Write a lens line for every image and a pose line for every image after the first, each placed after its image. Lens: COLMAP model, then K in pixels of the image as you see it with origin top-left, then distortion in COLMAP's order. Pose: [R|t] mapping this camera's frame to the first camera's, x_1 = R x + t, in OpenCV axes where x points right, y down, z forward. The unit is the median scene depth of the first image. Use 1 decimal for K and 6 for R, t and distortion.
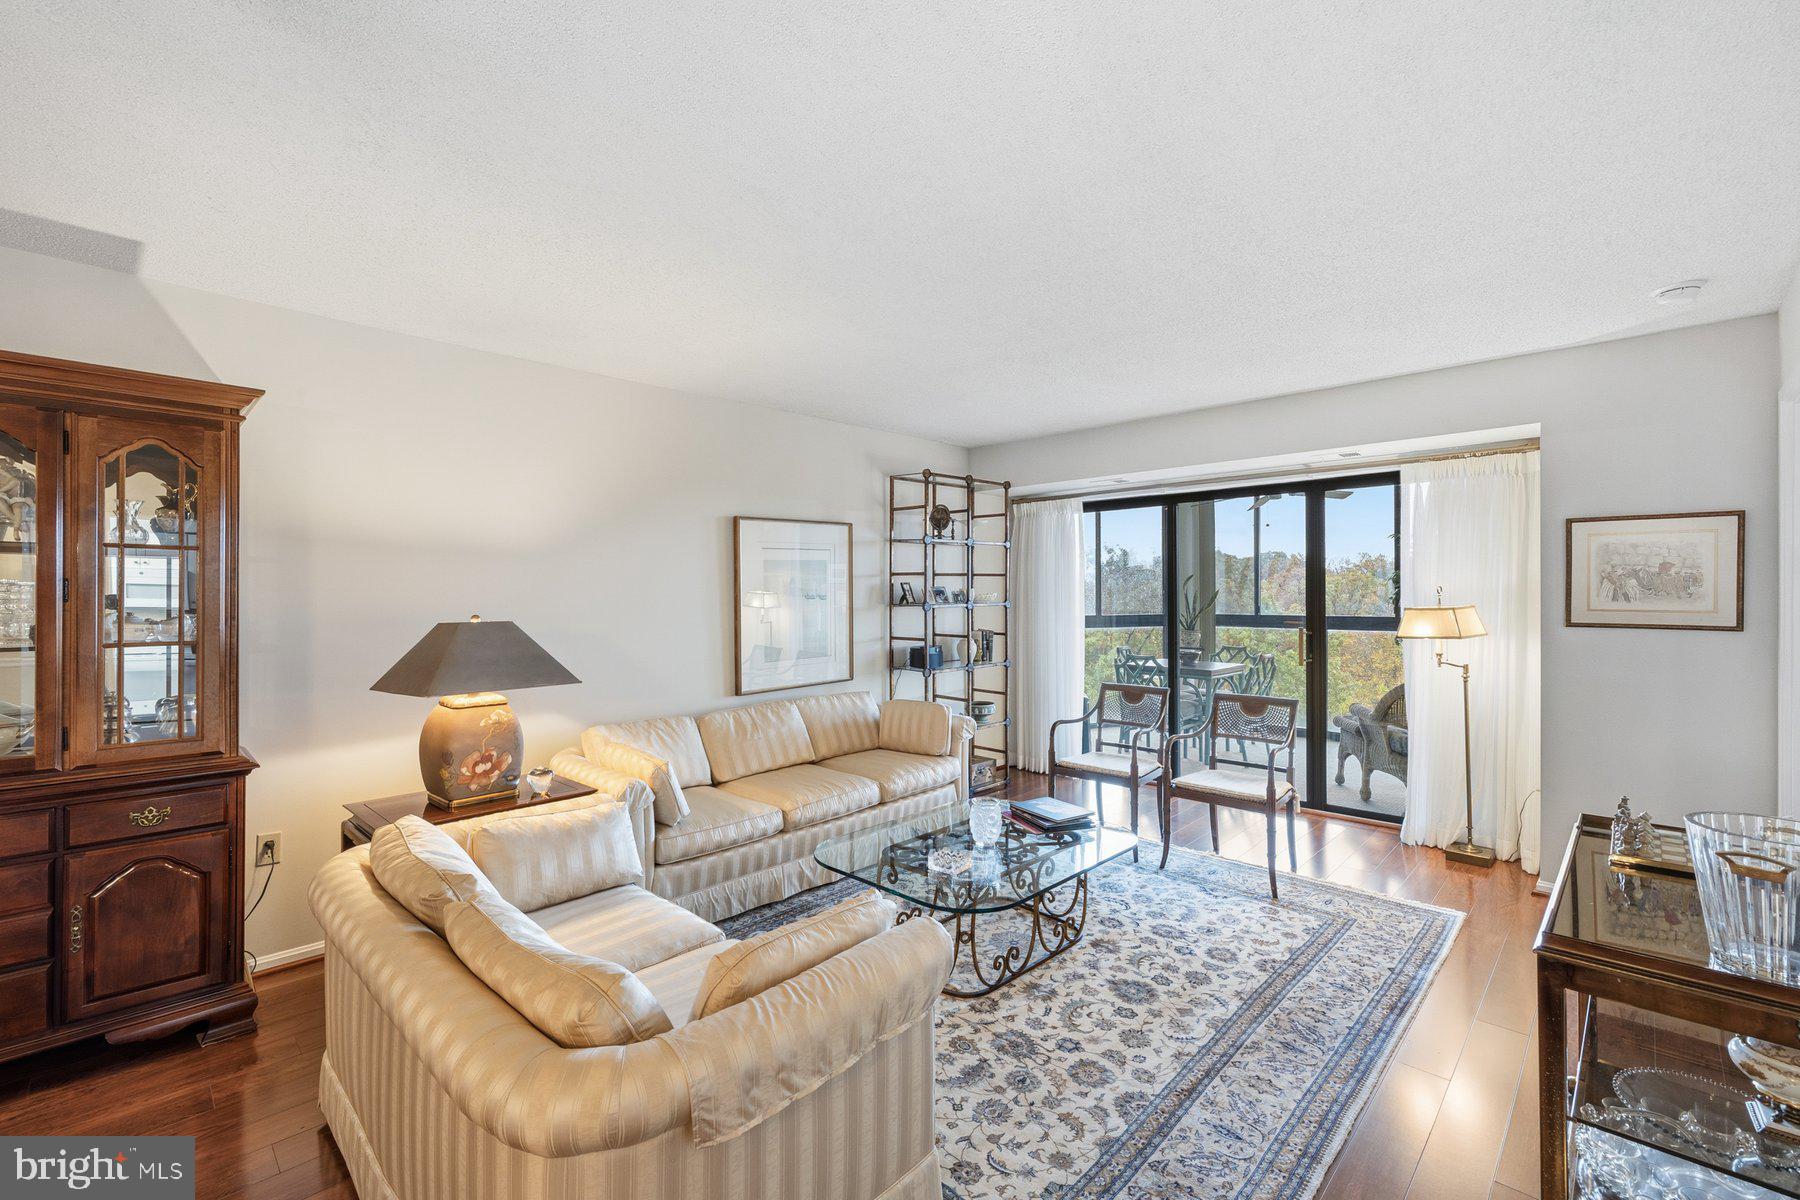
lens RADIAL K [[758.4, 0, 893.9], [0, 758.4, 594.1], [0, 0, 1]] dist [-0.000737, -0.000013]
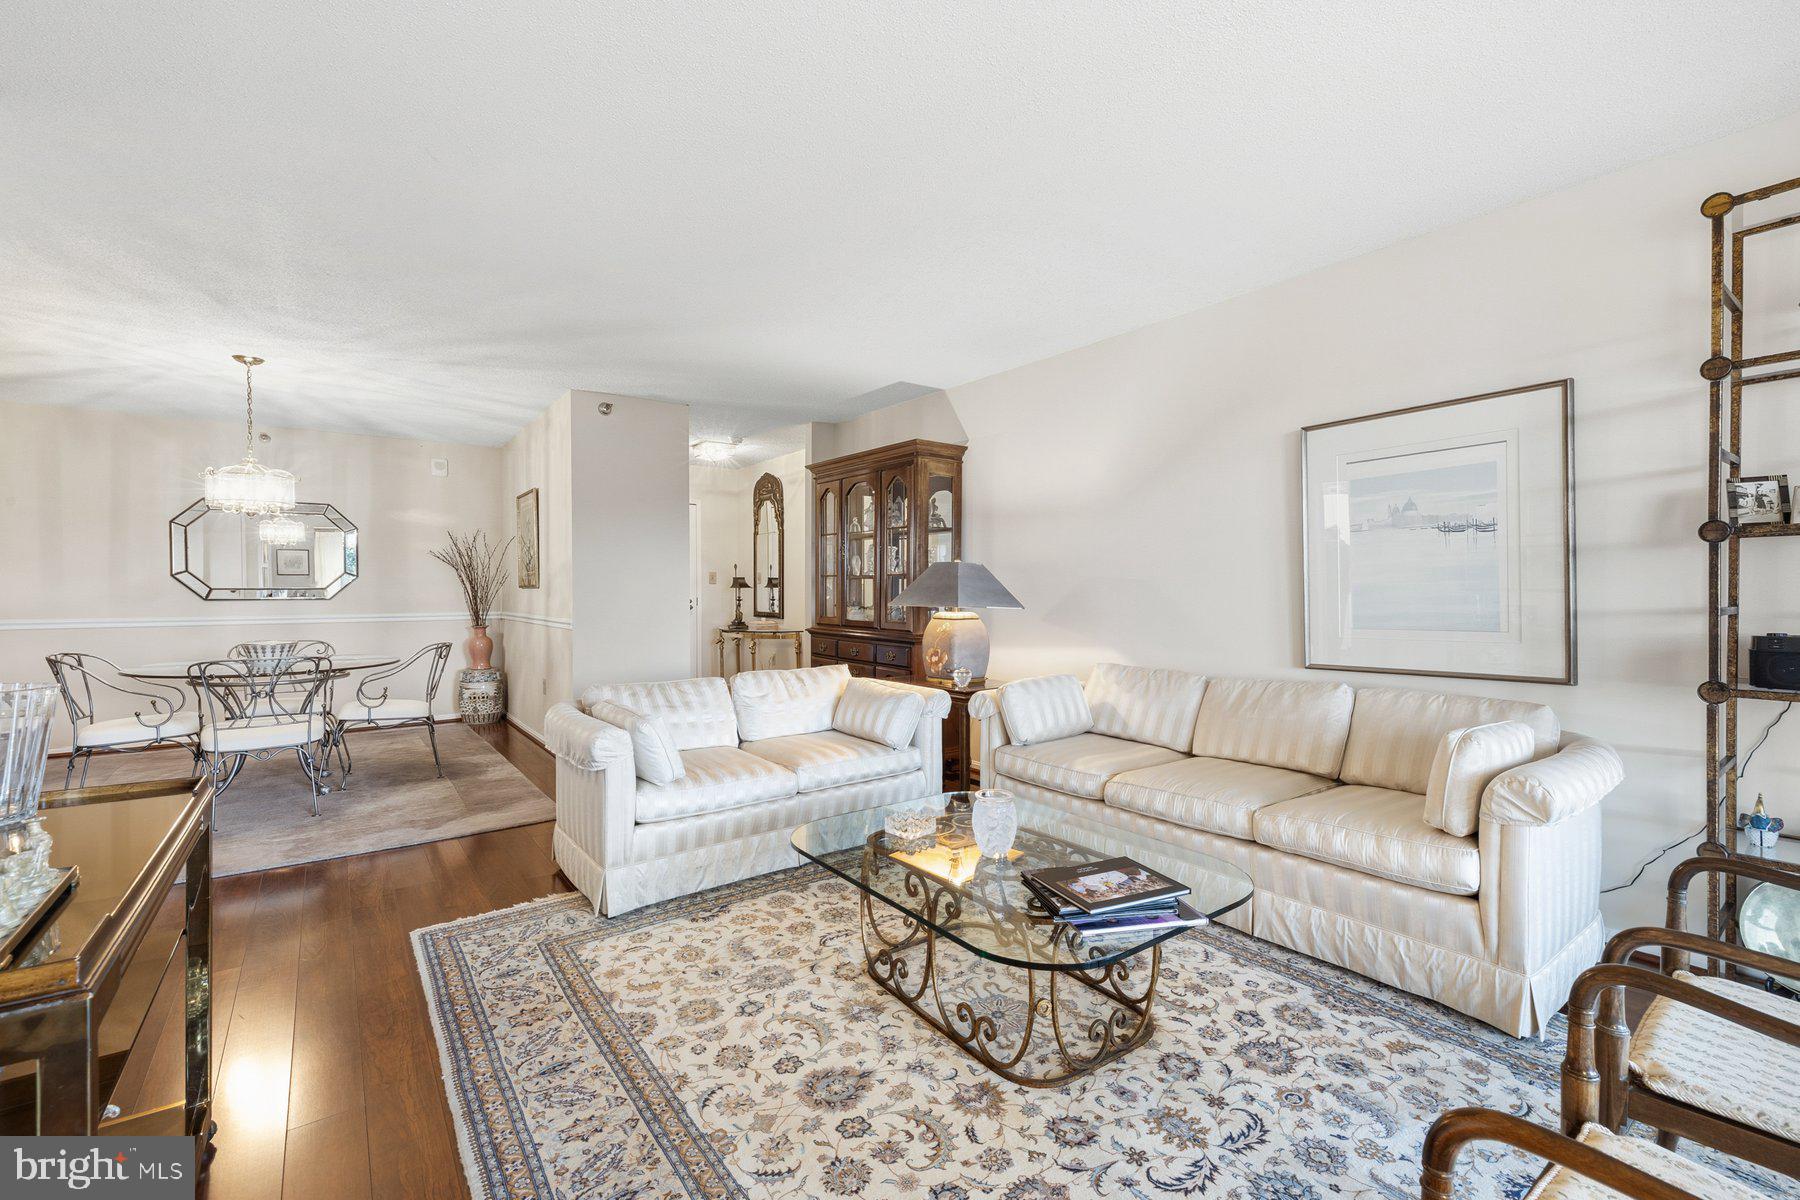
lens RADIAL K [[758.4, 0, 893.4], [0, 758.4, 592.8], [0, 0, 1]] dist [-0.000737, -0.000013]
pose [[-0.149189, 0.010156, -0.988757, 0.971014], [0.001589, 0.999948, 0.010031, 0.084325], [0.988807, -0.000075, -0.149197, 1.161911]]
